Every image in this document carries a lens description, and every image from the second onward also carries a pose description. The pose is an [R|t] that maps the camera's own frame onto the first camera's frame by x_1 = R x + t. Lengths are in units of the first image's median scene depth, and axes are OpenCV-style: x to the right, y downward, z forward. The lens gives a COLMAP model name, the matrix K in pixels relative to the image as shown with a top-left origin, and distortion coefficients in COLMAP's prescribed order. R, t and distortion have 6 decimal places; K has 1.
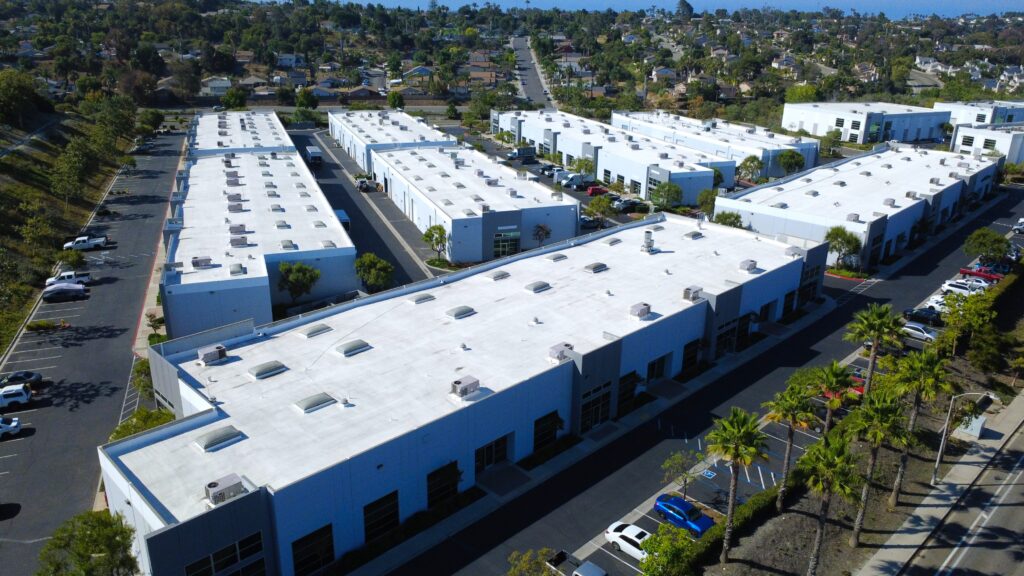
lens RADIAL K [[742.5, 0, 512.0], [0, 742.5, 288.0], [0, 0, 1]] dist [0.001928, -0.007654]
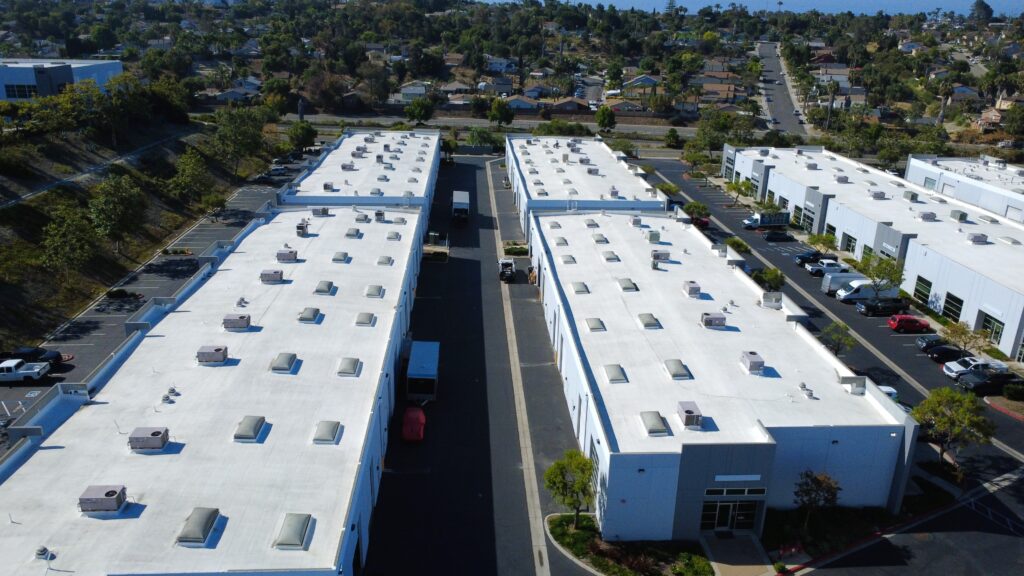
lens RADIAL K [[742.5, 0, 512.0], [0, 742.5, 288.0], [0, 0, 1]] dist [0.001928, -0.007654]
pose [[0.955120, 0.106985, -0.276226, -0.006343], [-0.108199, 0.994070, 0.010886, -0.046995], [0.275752, 0.019490, 0.961031, 0.138097]]
